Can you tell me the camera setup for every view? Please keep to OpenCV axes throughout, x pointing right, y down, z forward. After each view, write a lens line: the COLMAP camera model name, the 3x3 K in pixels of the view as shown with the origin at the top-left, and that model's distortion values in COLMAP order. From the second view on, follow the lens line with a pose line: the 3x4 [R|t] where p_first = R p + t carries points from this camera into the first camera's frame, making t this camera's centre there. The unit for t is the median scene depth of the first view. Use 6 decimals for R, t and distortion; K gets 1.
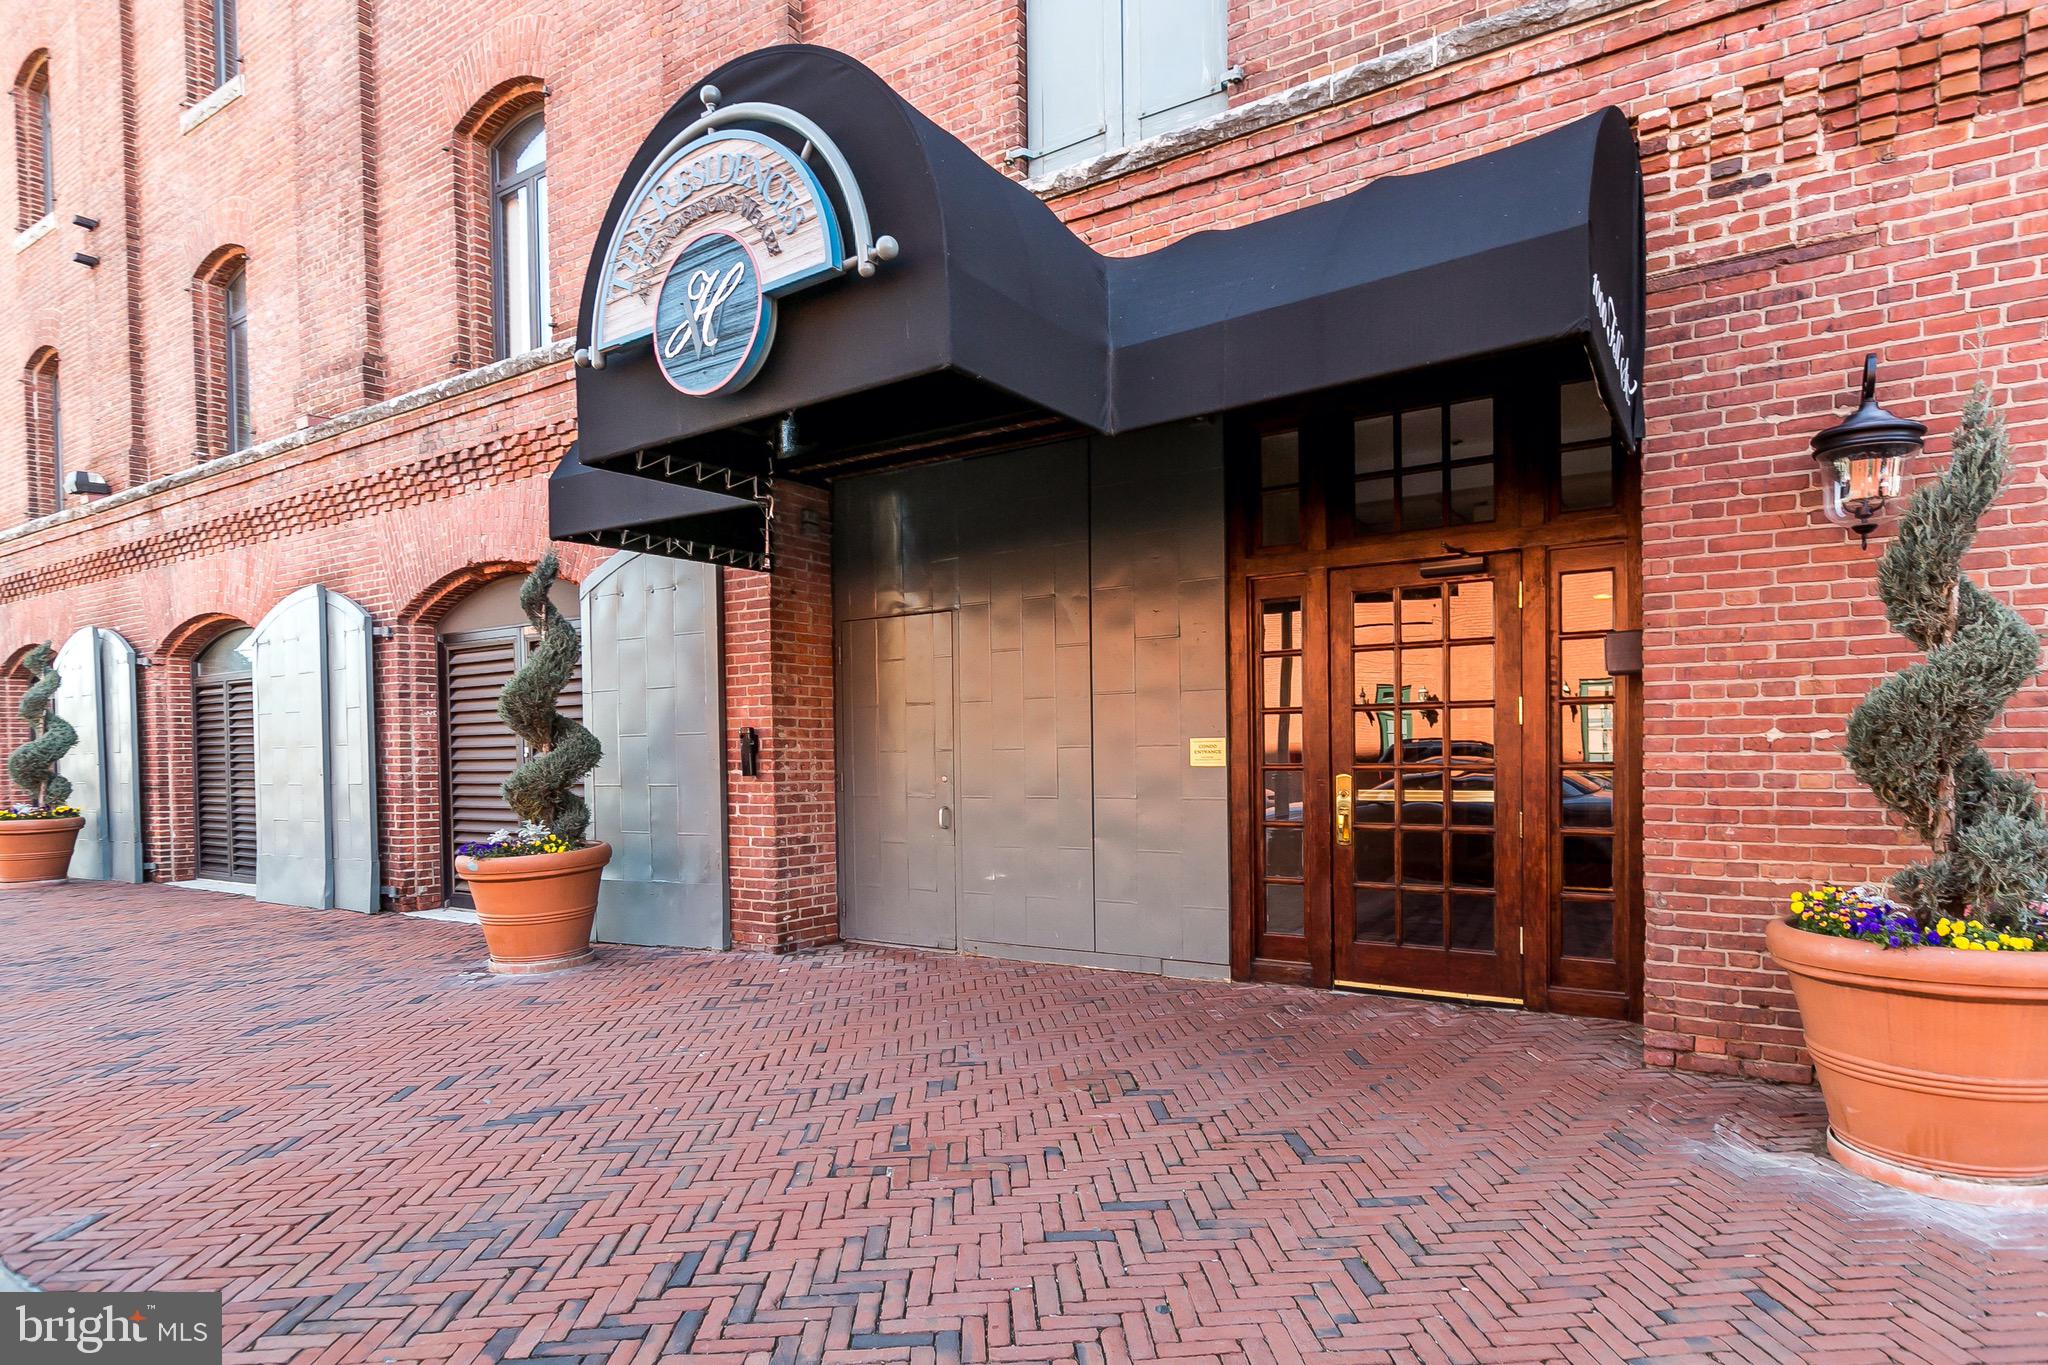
lens RADIAL K [[1122.8, 0, 1025.1], [0, 1122.8, 778.1], [0, 0, 1]] dist [-0.000146, -0.000221]
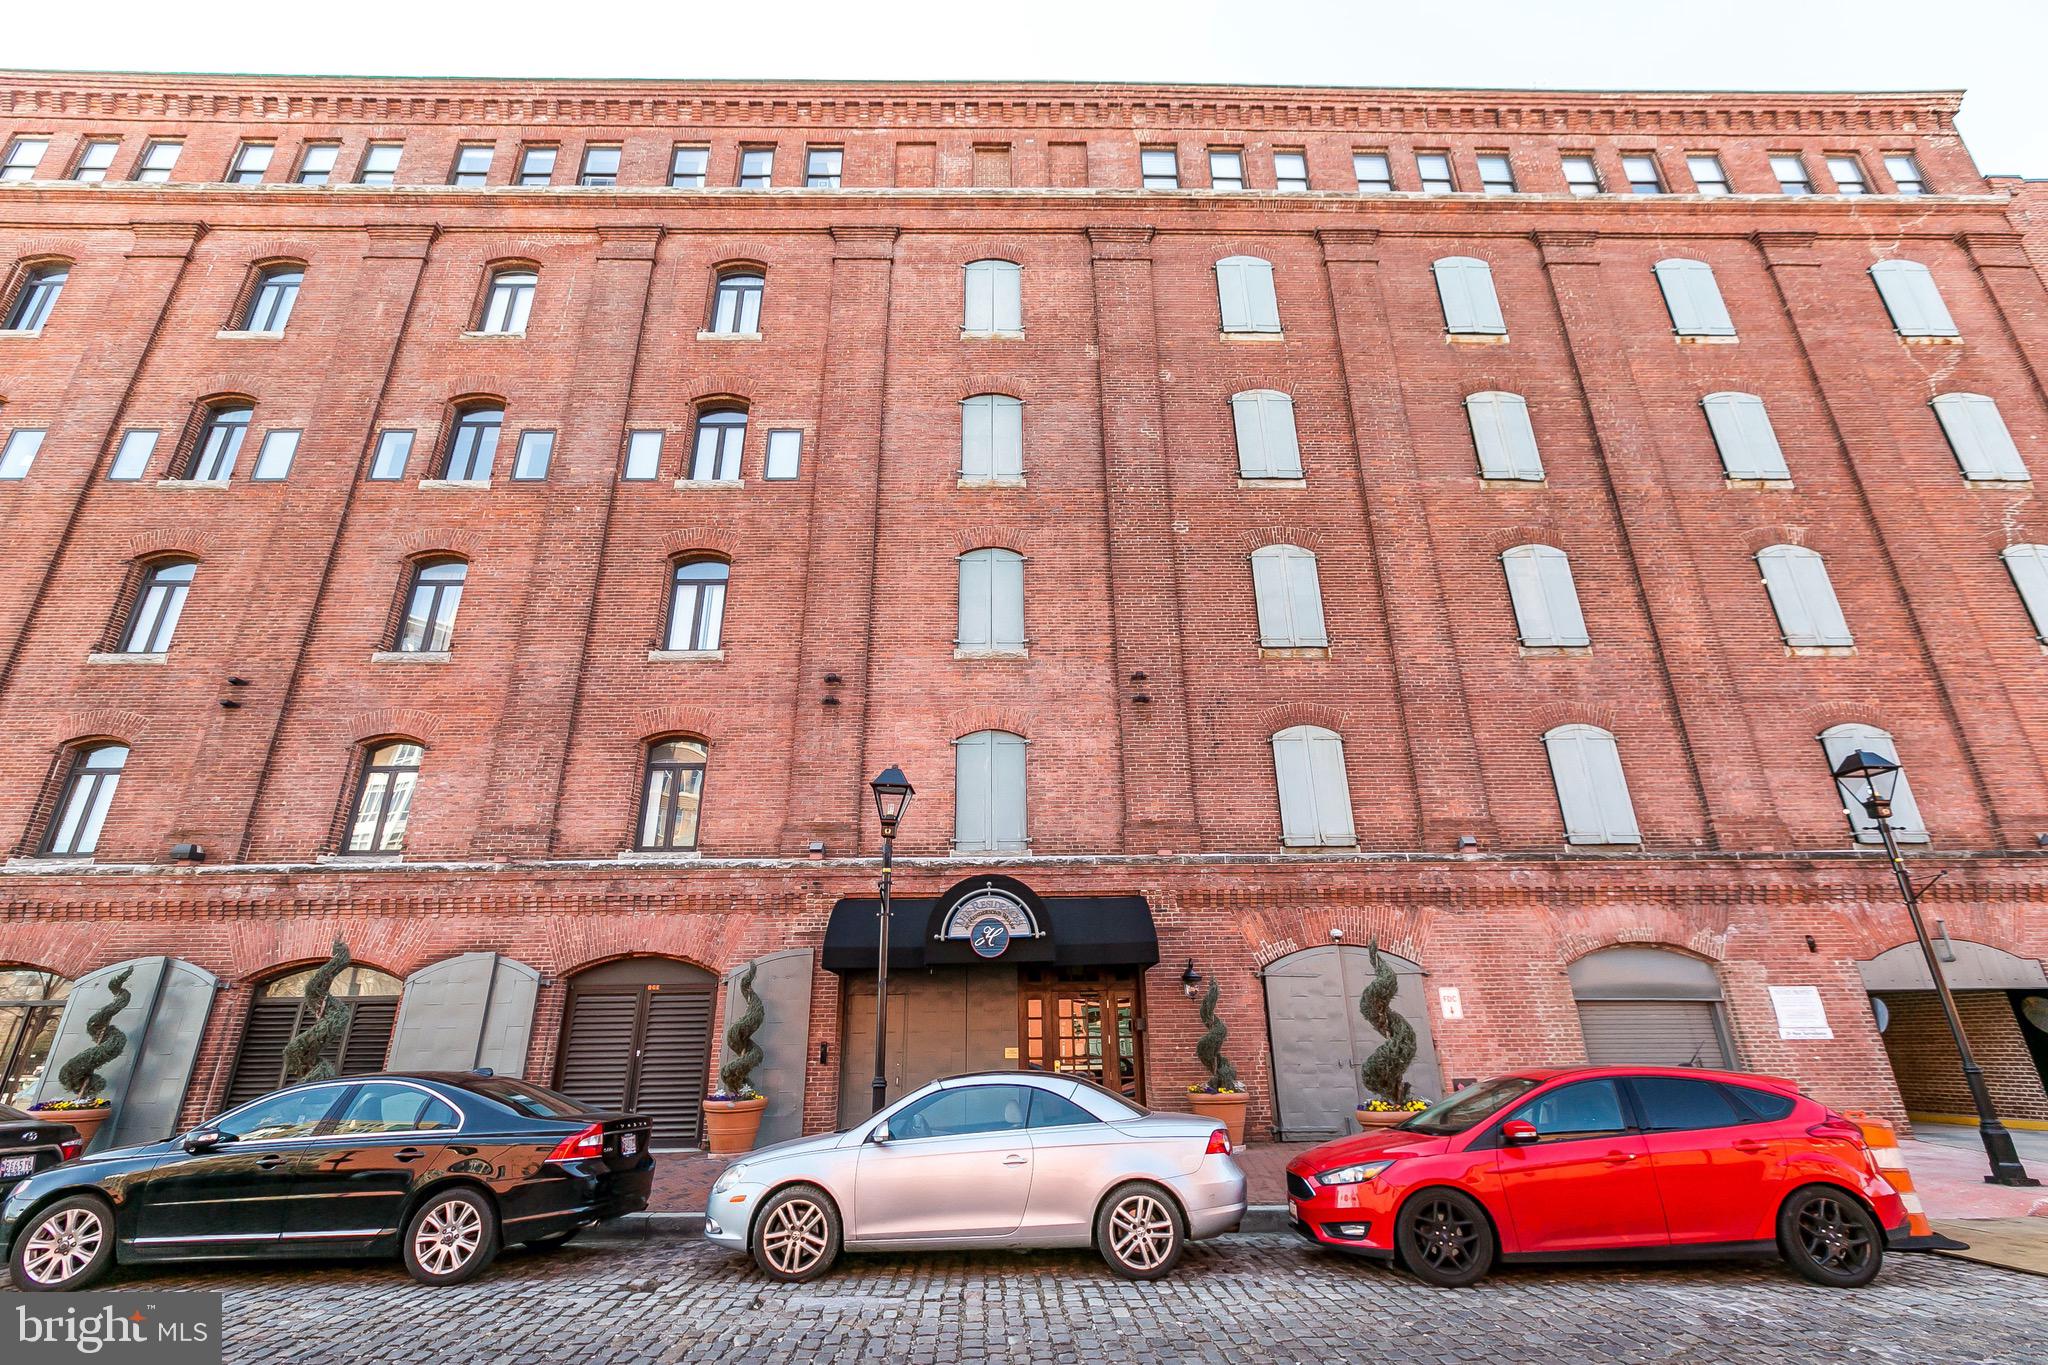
lens RADIAL K [[924.2, 0, 1024.0], [0, 924.2, 682.5], [0, 0, 1]] dist [0.001840, 0.000145]
pose [[0.827373, 0.212902, 0.519738, -1.921257], [0.014567, 0.916926, -0.398792, 0.079907], [-0.561464, 0.337521, 0.755538, -1.764440]]
